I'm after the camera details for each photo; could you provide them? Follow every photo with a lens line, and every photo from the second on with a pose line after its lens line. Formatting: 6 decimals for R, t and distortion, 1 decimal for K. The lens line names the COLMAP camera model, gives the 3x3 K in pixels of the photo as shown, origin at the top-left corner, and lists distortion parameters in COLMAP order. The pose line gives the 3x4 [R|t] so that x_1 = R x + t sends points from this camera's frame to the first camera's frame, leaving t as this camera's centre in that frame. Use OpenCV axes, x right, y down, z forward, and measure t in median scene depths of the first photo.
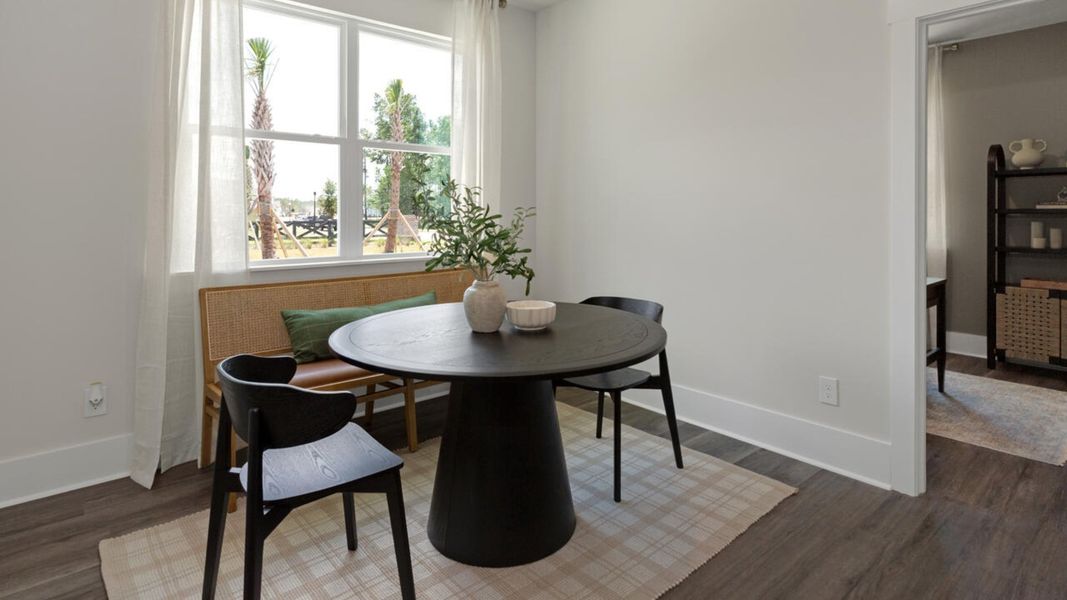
lens RADIAL K [[571.7, 0, 526.6], [0, 571.7, 248.3], [0, 0, 1]] dist [0.018855, -0.003739]
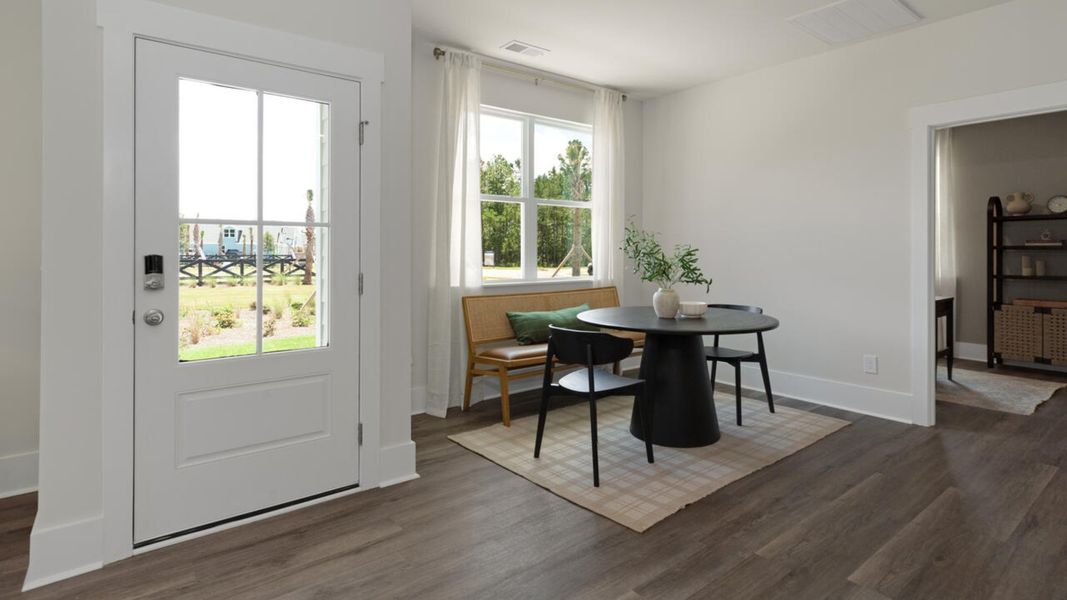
lens RADIAL K [[545.8, 0, 529.4], [0, 545.8, 279.7], [0, 0, 1]] dist [0.001413, 0.000395]
pose [[0.998917, 0.000196, -0.046526, -0.192906], [-0.000641, 0.999954, -0.009551, 0.022638], [0.046522, 0.009571, 0.998871, -0.304449]]
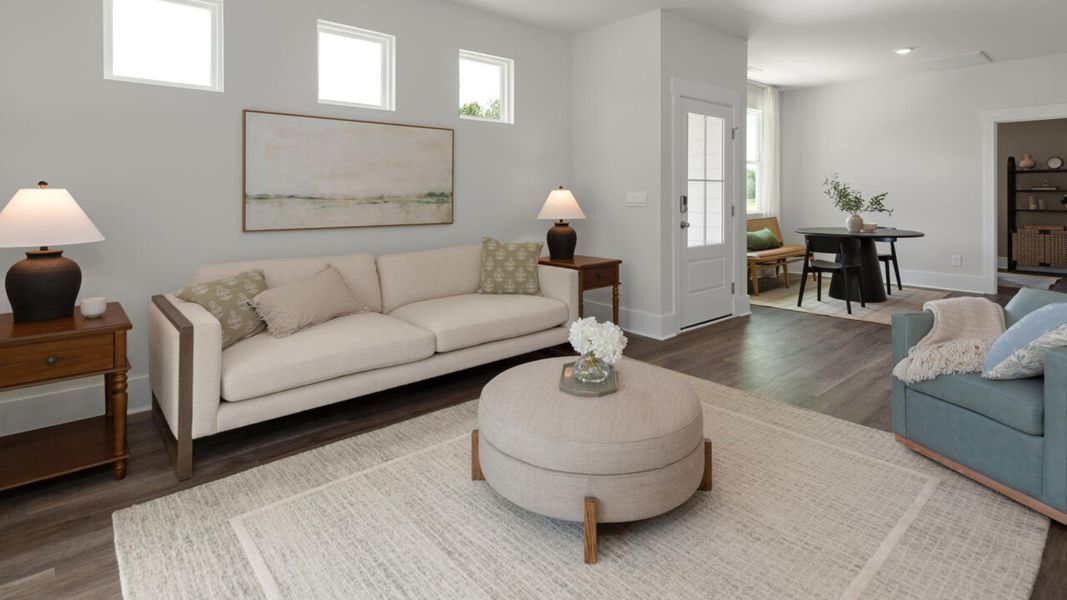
lens RADIAL K [[571.7, 0, 531.9], [0, 571.7, 220.8], [0, 0, 1]] dist [0.018855, -0.003739]
pose [[0.999669, -0.004605, 0.025316, -0.928954], [0.004963, 0.999888, -0.014106, 0.061074], [-0.025248, 0.014227, 0.999580, -0.986025]]
